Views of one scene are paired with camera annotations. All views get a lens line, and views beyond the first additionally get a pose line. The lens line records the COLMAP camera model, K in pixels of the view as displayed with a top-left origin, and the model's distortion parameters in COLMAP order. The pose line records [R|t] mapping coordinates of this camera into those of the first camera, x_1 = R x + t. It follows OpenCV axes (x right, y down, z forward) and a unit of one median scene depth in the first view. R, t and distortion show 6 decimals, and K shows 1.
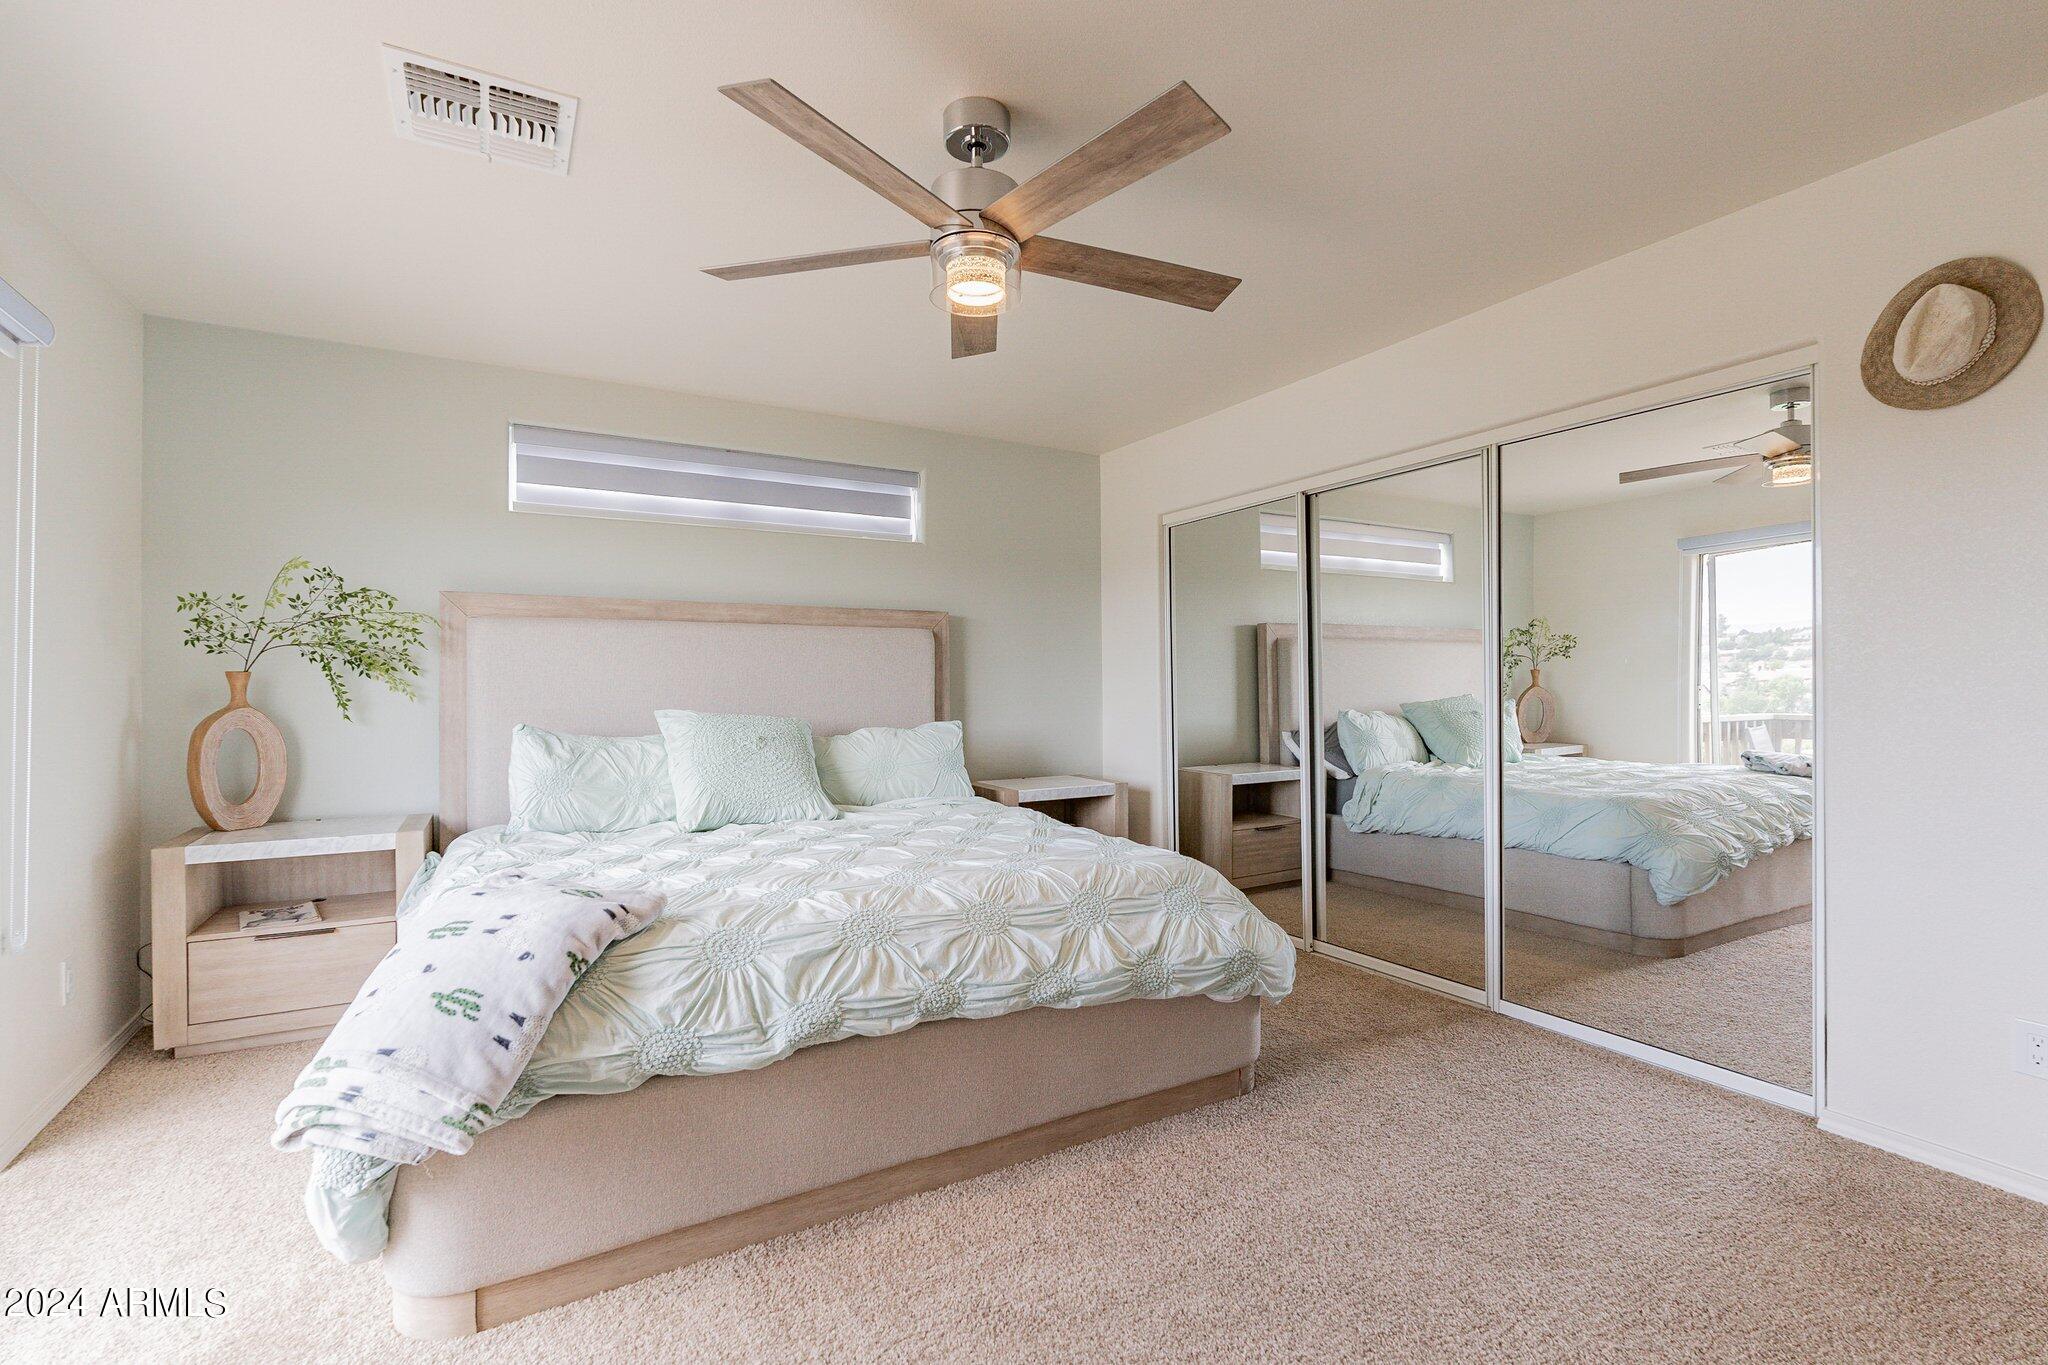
lens RADIAL K [[899.6, 0, 1028.0], [0, 899.6, 683.2], [0, 0, 1]] dist [-0.004764, -0.000099]
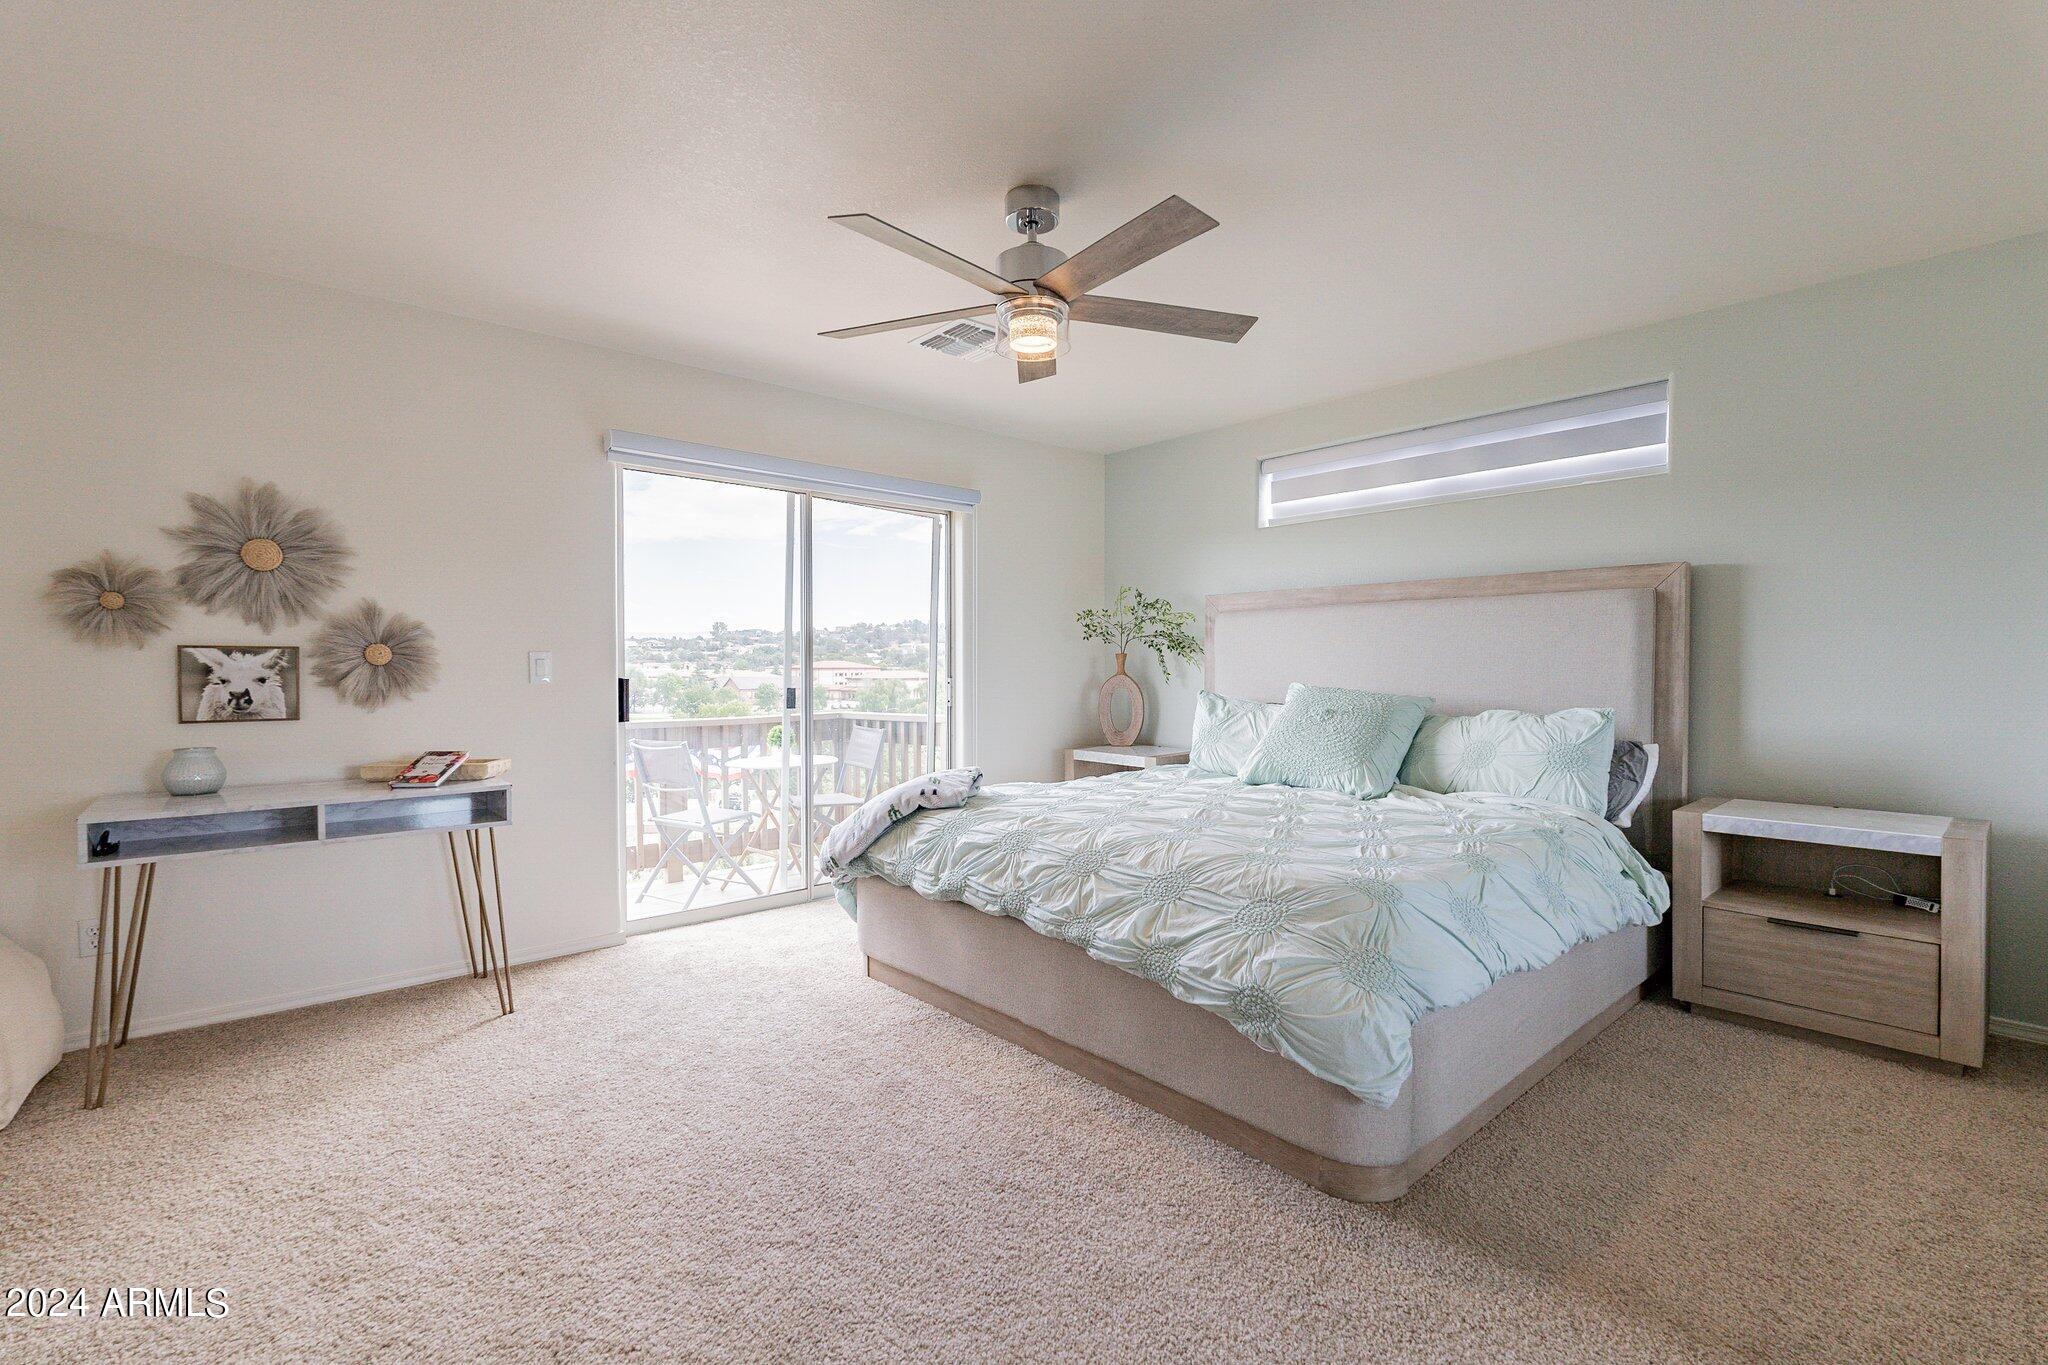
lens RADIAL K [[899.6, 0, 1029.3], [0, 899.6, 677.2], [0, 0, 1]] dist [-0.004764, -0.000099]
pose [[0.209826, 0.018344, -0.977567, 0.755424], [0.004523, 0.999795, 0.019732, -0.003211], [0.977728, -0.008562, 0.209700, 0.476126]]
